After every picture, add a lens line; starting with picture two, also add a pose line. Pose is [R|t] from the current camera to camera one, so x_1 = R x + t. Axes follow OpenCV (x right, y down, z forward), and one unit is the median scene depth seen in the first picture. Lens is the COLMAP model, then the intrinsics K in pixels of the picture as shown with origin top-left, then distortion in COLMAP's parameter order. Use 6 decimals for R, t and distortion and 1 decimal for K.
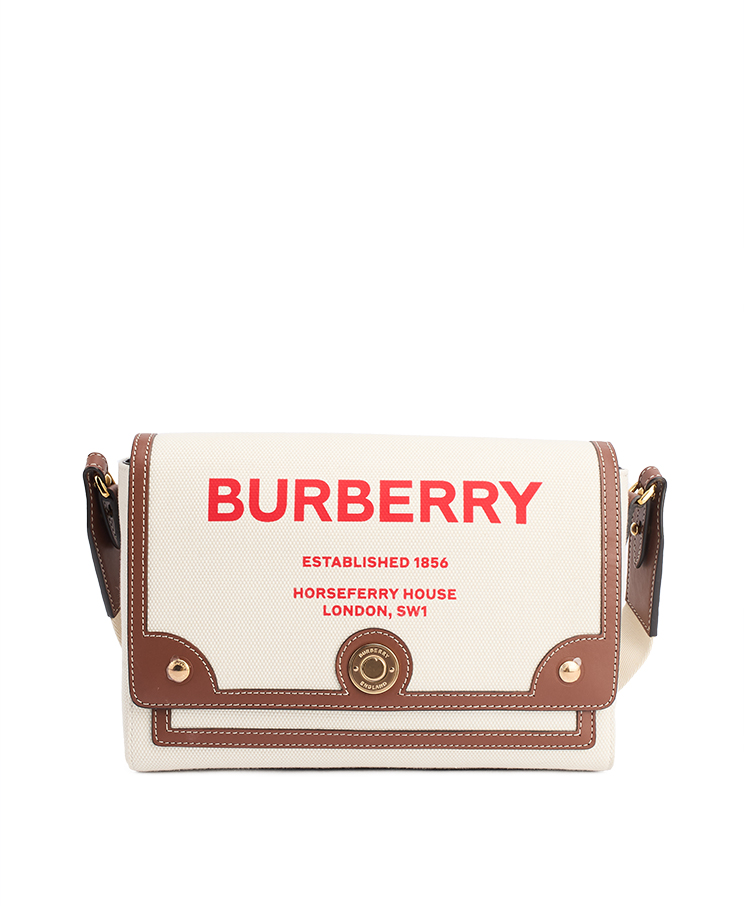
lens RADIAL K [[1430.0, 0, 372.0], [0, 1430.0, 453.0], [0, 0, 1]] dist [0.003026, 0.137236]
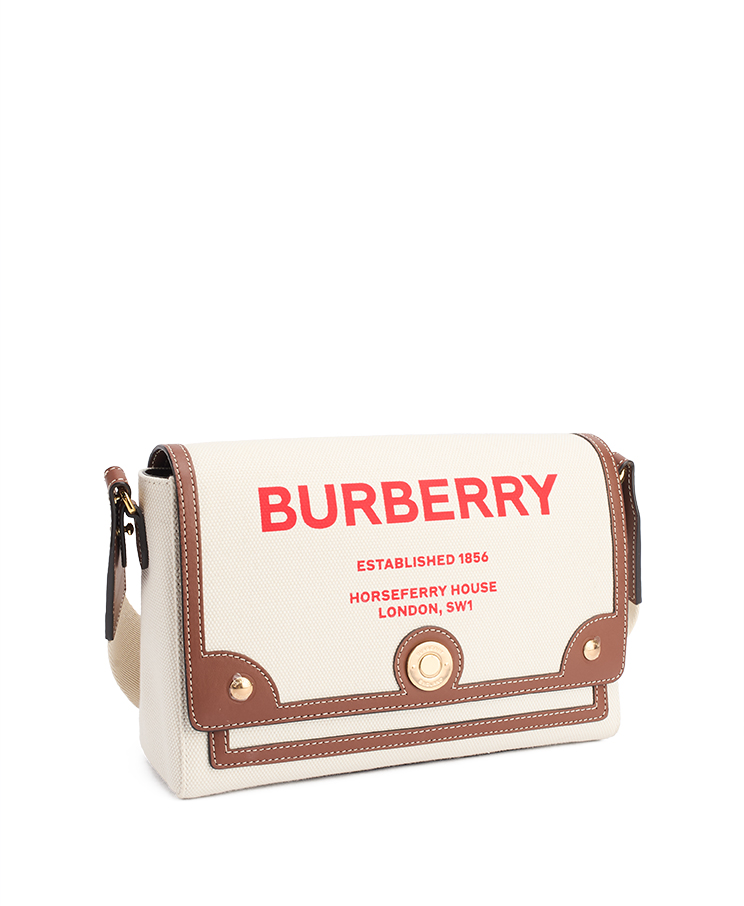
lens RADIAL K [[1430.0, 0, 372.0], [0, 1430.0, 453.0], [0, 0, 1]] dist [0.003026, 0.137236]
pose [[0.924256, -0.046126, 0.378978, -0.411273], [0.040076, 0.998912, 0.023840, -0.025938], [-0.379665, -0.006846, 0.925099, 0.075978]]
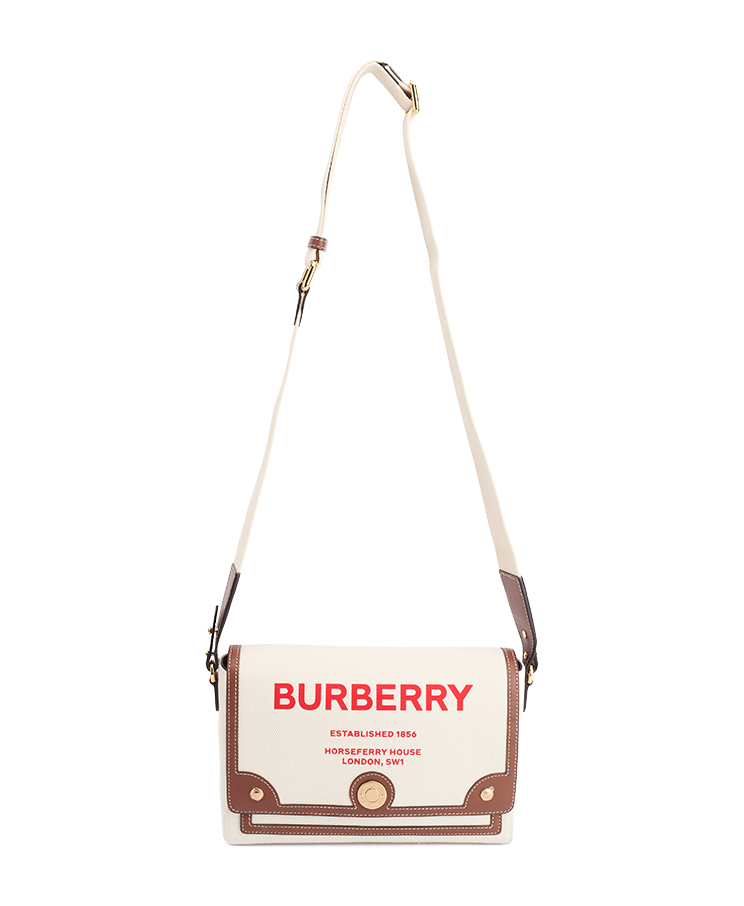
lens RADIAL K [[1430.0, 0, 372.0], [0, 1430.0, 453.0], [0, 0, 1]] dist [0.003026, 0.137236]
pose [[0.999705, 0.005554, 0.023647, -0.041073], [-0.009308, 0.986787, 0.161753, -0.523112], [-0.022436, -0.161925, 0.986548, -0.612765]]
